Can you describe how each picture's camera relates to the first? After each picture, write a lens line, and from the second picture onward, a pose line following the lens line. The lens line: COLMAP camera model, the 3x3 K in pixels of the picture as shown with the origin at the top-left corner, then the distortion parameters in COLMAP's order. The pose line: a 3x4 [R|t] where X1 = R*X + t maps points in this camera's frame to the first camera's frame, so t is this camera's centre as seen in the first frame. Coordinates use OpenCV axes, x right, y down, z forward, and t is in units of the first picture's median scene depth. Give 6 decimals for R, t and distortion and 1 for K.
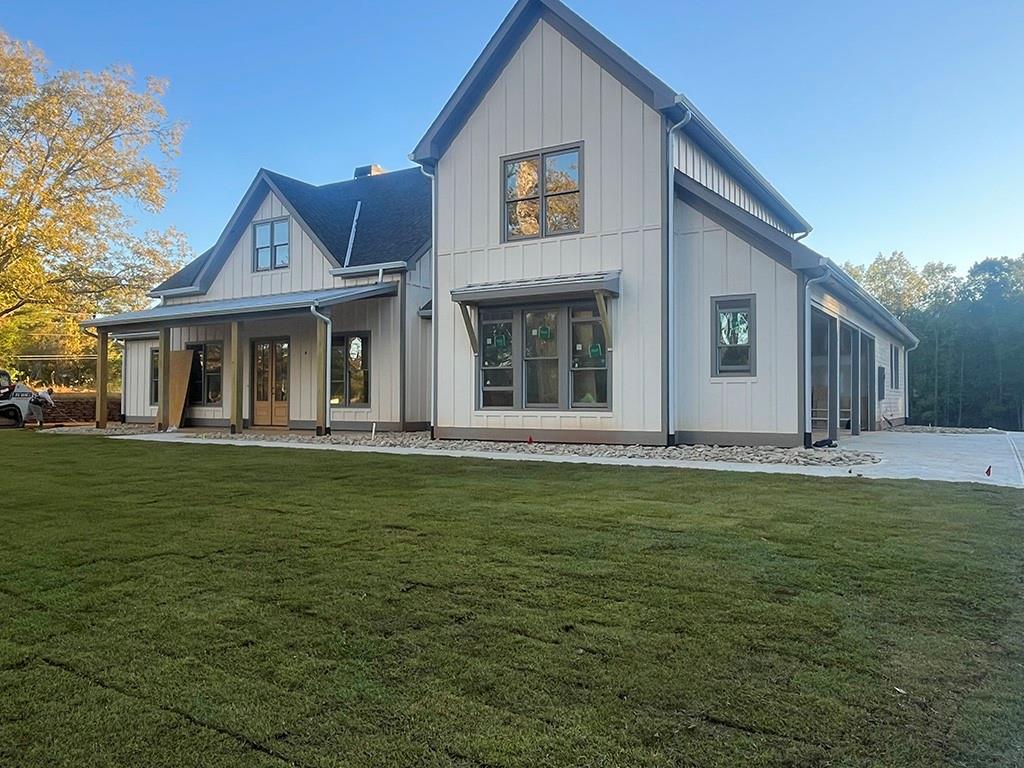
lens RADIAL K [[760.1, 0, 512.0], [0, 760.1, 384.0], [0, 0, 1]] dist [-0.006457, 0.004150]
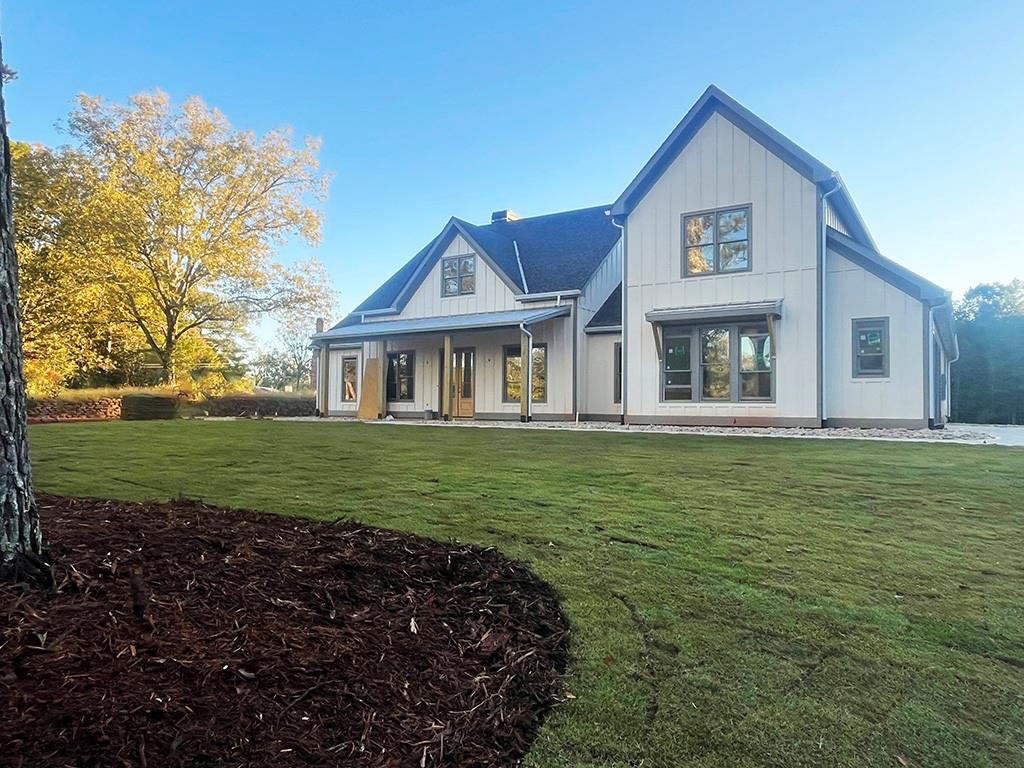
lens RADIAL K [[679.6, 0, 512.0], [0, 679.6, 384.0], [0, 0, 1]] dist [-0.001181, -0.000918]
pose [[0.999593, 0.006713, -0.027736, -0.219450], [-0.007095, 0.999881, -0.013719, 0.016065], [0.027641, 0.013910, 0.999521, -0.160045]]
